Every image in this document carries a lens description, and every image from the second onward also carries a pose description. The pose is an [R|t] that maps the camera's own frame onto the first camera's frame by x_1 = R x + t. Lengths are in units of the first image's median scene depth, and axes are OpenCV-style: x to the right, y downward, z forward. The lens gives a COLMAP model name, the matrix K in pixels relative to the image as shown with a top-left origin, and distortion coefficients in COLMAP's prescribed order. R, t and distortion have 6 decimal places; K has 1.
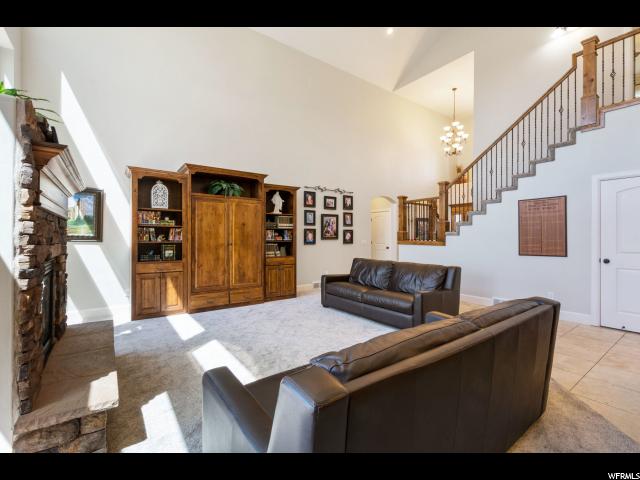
lens RADIAL K [[290.0, 0, 323.4], [0, 290.0, 235.5], [0, 0, 1]] dist [0.002002, -0.000997]
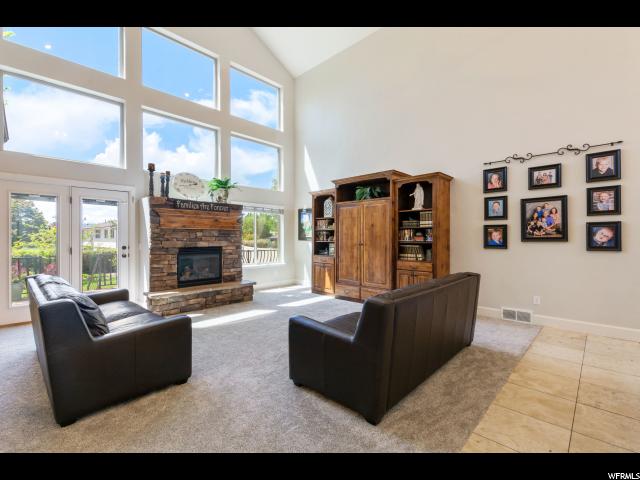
lens RADIAL K [[290.0, 0, 320.6], [0, 290.0, 238.0], [0, 0, 1]] dist [0.002002, -0.000997]
pose [[0.171249, -0.002054, -0.985226, 0.538069], [0.006880, 0.999976, -0.000889, 0.004508], [0.985204, -0.006626, 0.171259, 0.497538]]
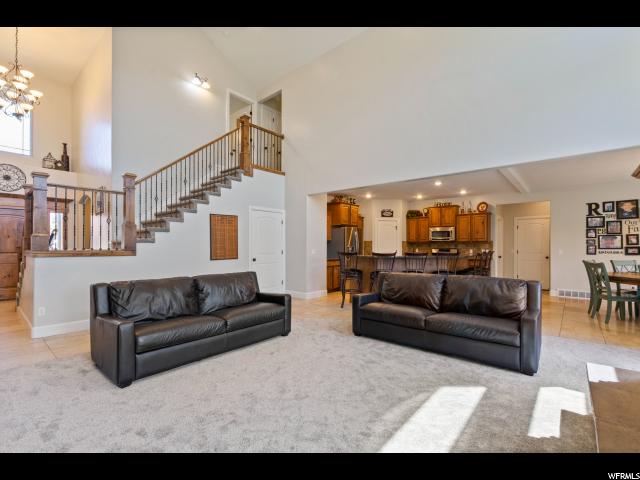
lens RADIAL K [[290.0, 0, 319.3], [0, 290.0, 244.1], [0, 0, 1]] dist [0.002002, -0.000997]
pose [[-0.218355, 0.003319, 0.975864, -0.411121], [-0.007751, 0.999957, -0.005135, 0.003155], [-0.975839, -0.008685, -0.218320, 0.589345]]
